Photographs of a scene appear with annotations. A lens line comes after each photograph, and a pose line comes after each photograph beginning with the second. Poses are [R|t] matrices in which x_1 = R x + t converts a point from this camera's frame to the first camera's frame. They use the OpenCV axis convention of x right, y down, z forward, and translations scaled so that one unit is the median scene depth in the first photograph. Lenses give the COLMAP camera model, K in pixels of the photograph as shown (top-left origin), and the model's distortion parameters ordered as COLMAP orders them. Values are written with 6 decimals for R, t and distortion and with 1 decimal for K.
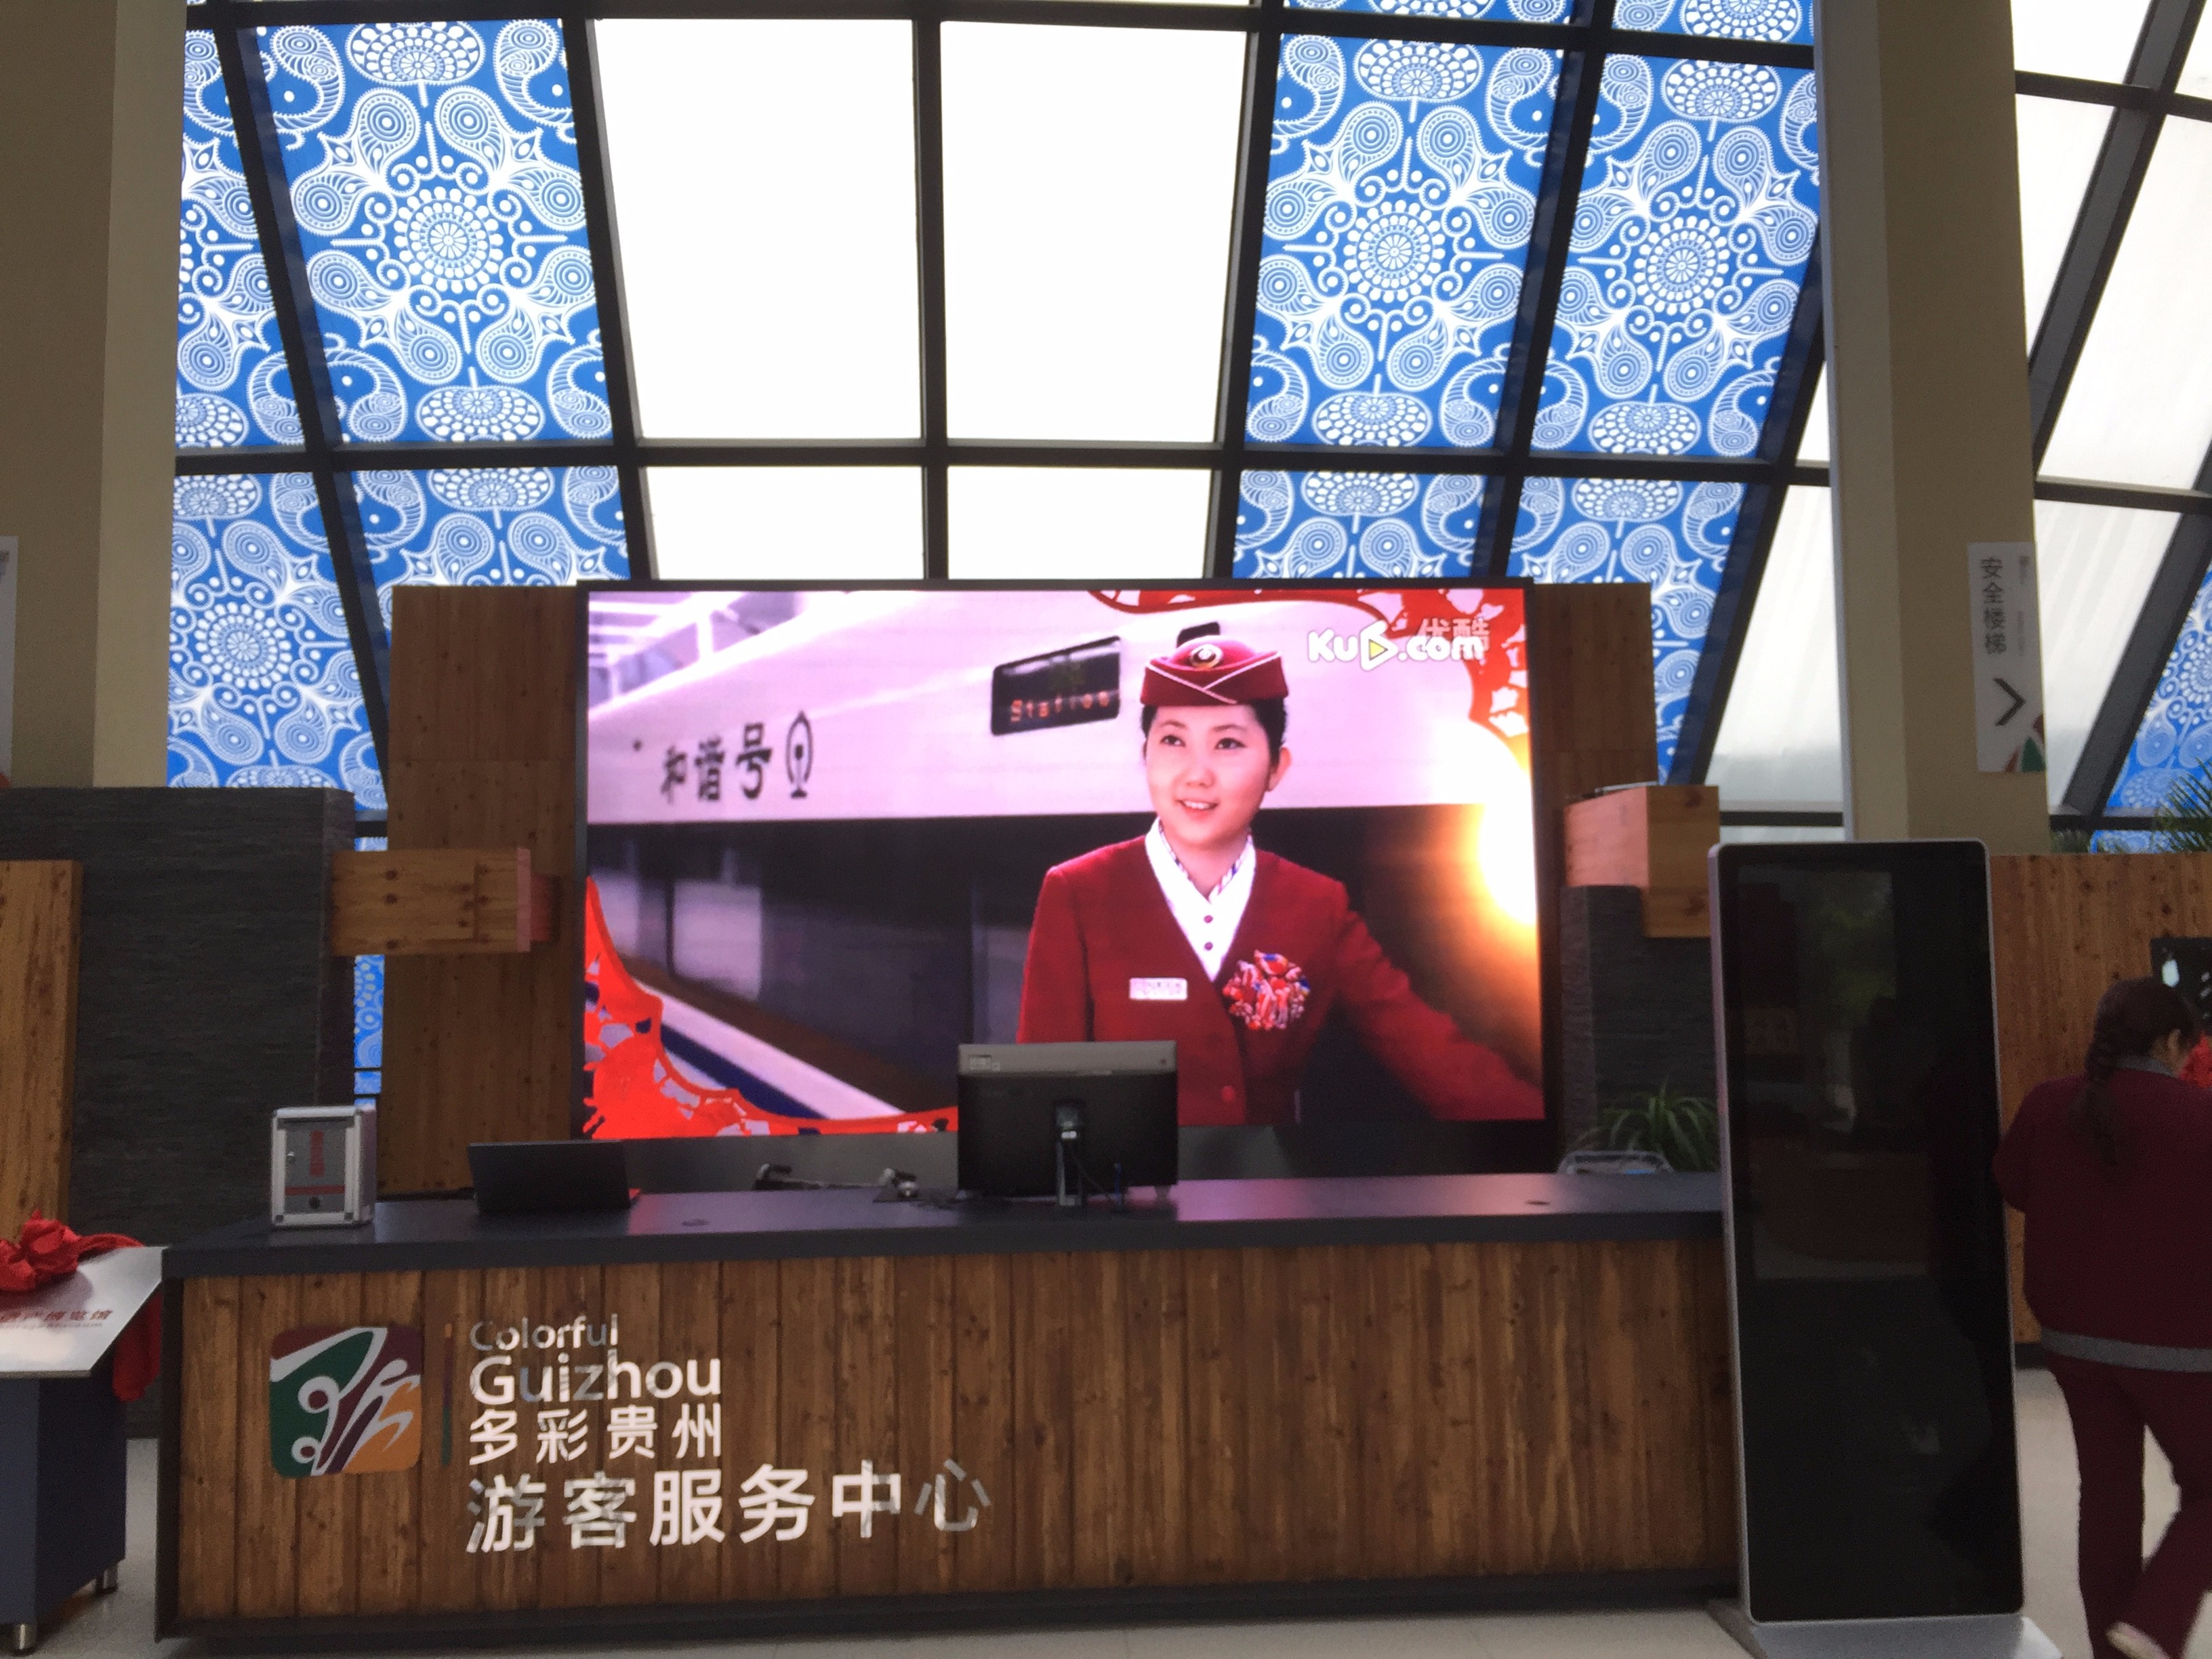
lens RADIAL K [[1955.1, 0, 1118.2], [0, 1955.1, 819.3], [0, 0, 1]] dist [0.086202, -0.119776]
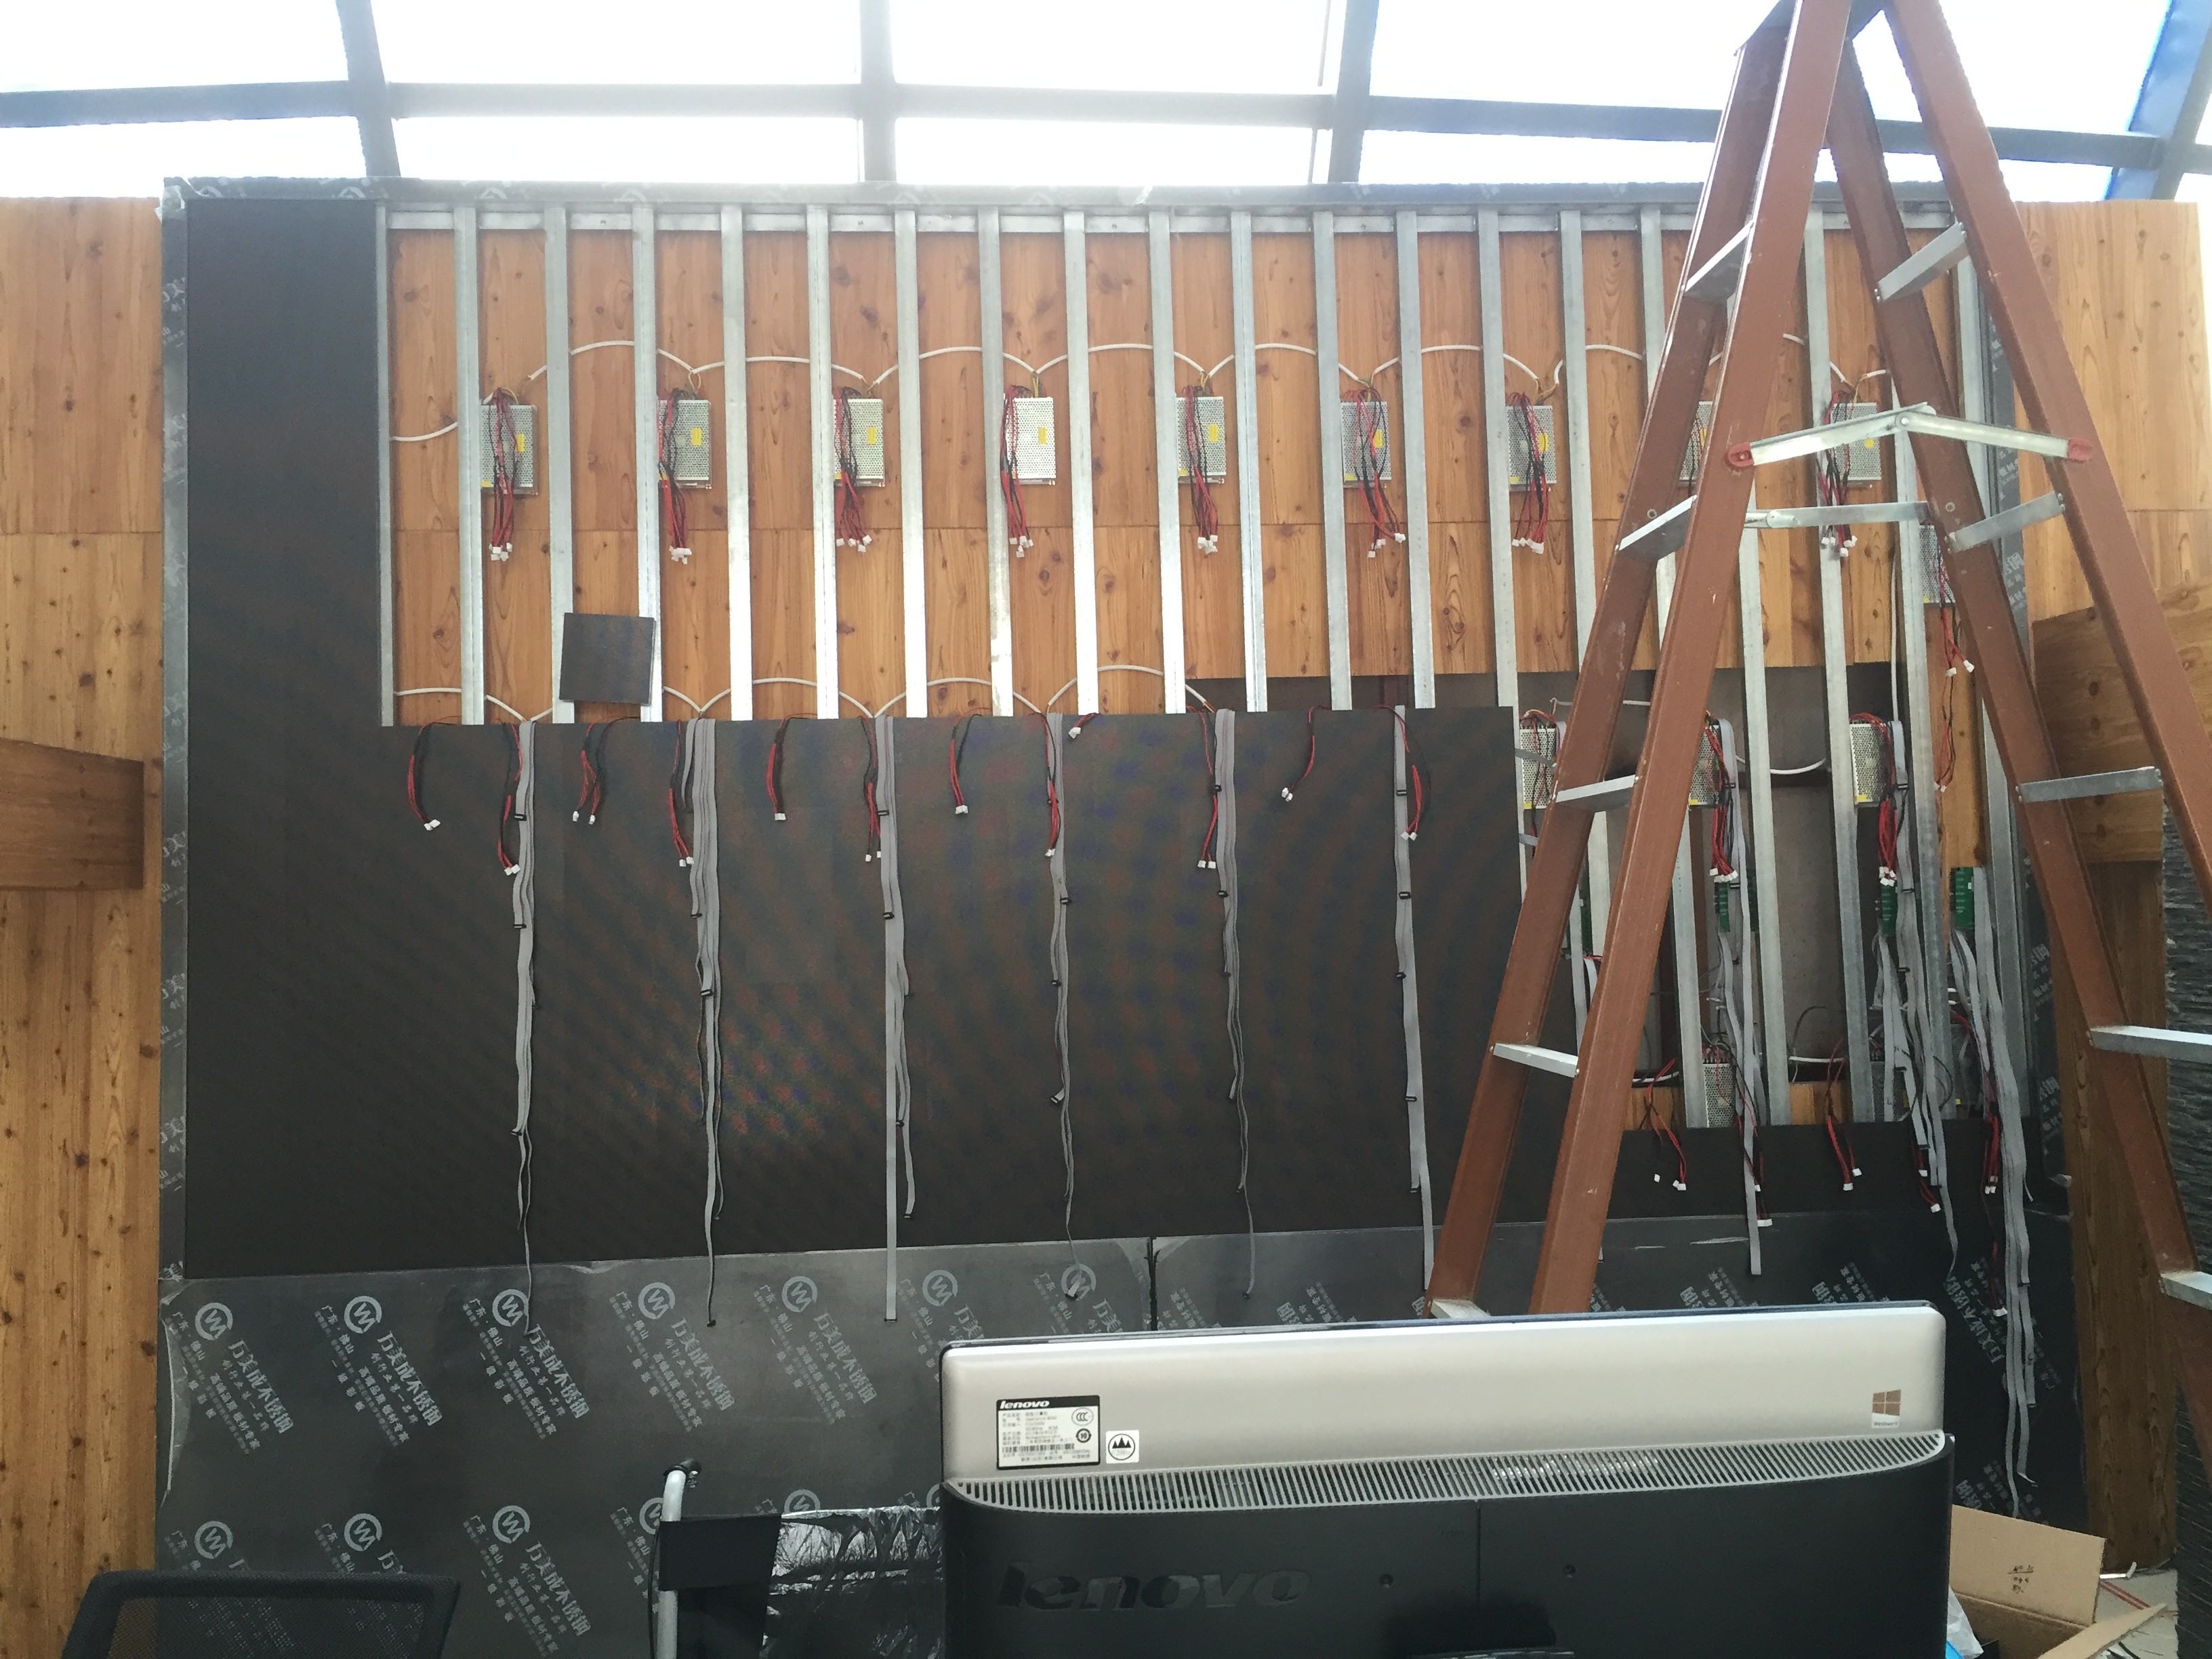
lens RADIAL K [[1955.1, 0, 1118.2], [0, 1955.1, 819.3], [0, 0, 1]] dist [0.086202, -0.119776]
pose [[0.999768, -0.011122, 0.018469, -0.038755], [0.010572, 0.999505, 0.029621, 0.030559], [-0.018789, -0.029419, 0.999391, 0.462914]]
